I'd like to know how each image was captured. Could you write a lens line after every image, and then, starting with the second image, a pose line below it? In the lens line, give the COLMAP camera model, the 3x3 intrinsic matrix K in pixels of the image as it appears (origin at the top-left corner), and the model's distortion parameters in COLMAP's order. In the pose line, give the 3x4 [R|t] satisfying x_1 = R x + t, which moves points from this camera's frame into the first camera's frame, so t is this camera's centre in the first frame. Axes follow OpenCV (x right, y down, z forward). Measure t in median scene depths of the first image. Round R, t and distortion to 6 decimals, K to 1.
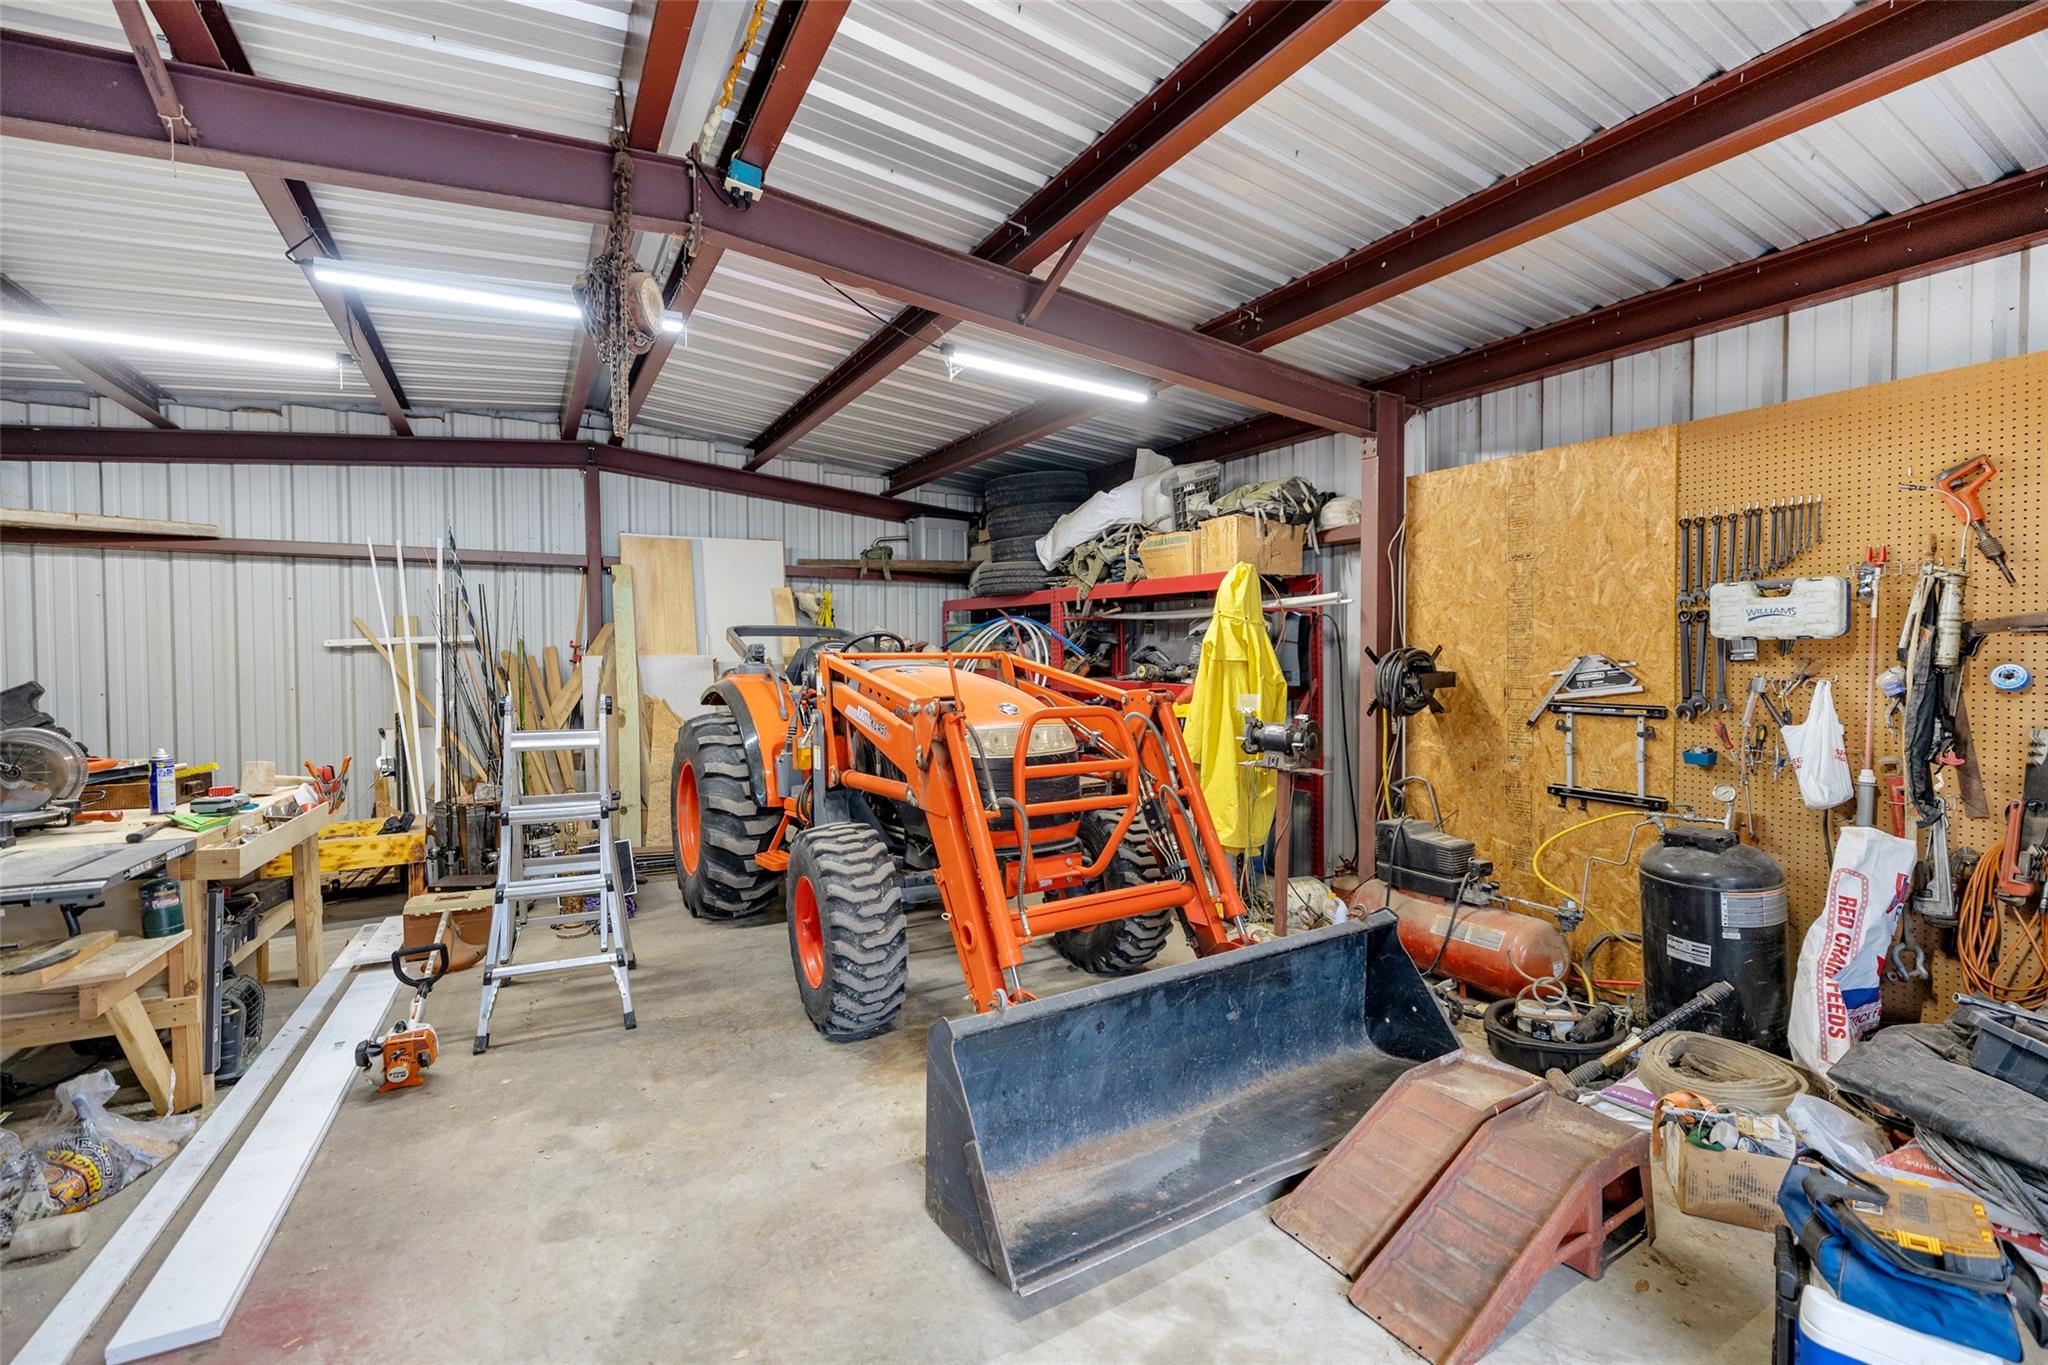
lens RADIAL K [[899.4, 0, 1034.0], [0, 899.4, 671.2], [0, 0, 1]] dist [0.007630, -0.001034]
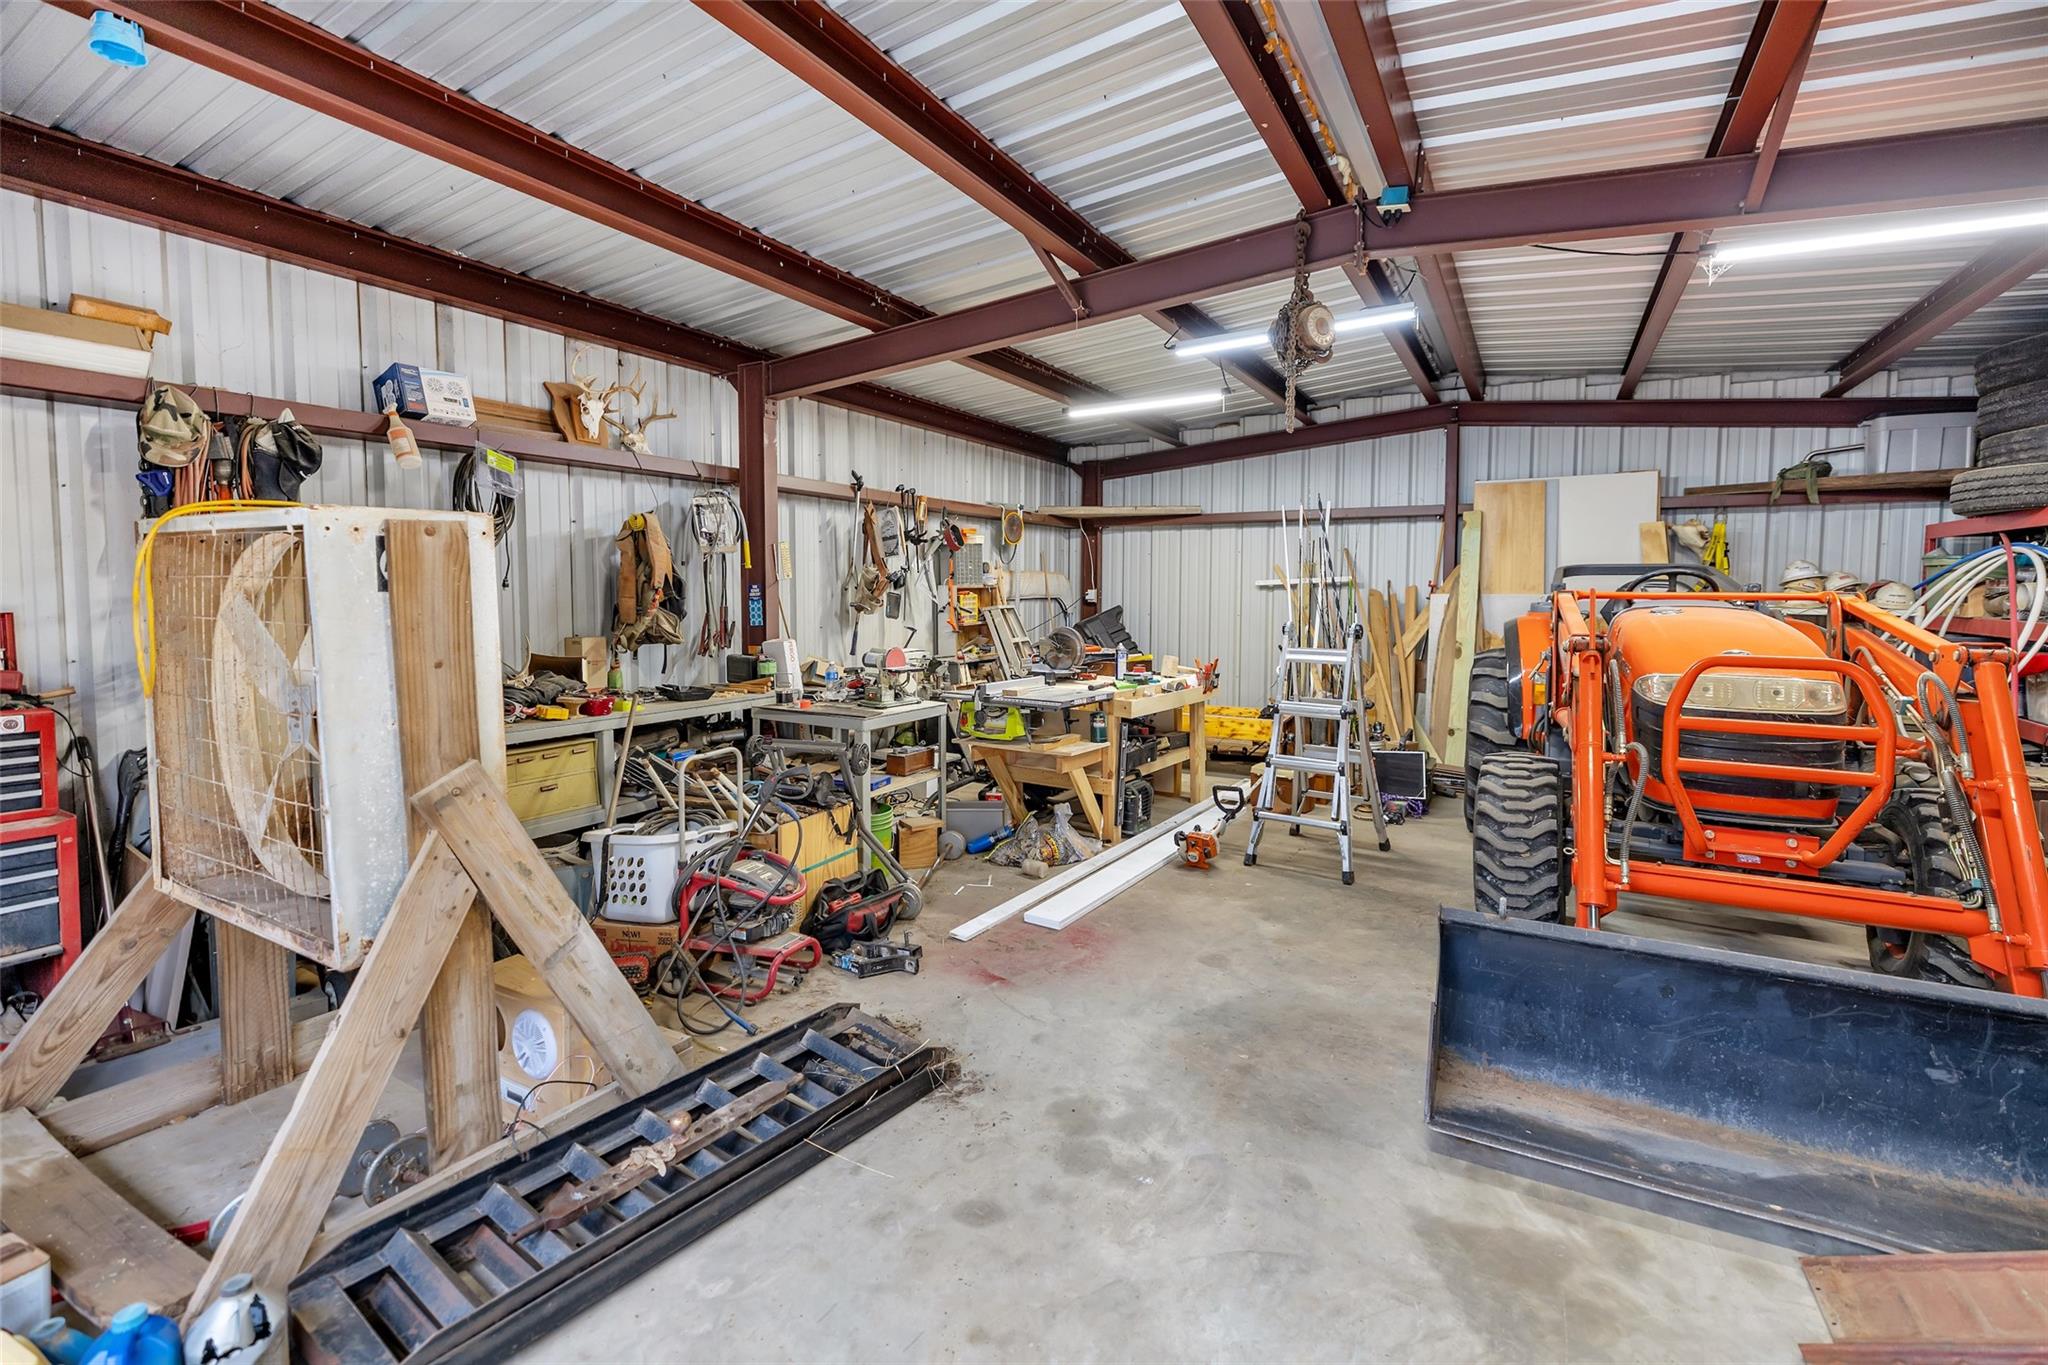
lens RADIAL K [[899.4, 0, 1011.8], [0, 899.4, 631.5], [0, 0, 1]] dist [0.007630, -0.001034]
pose [[0.493478, 0.045010, -0.868593, 0.245160], [-0.027383, 0.998969, 0.036208, 0.003700], [0.869327, 0.005917, 0.494201, -0.024260]]
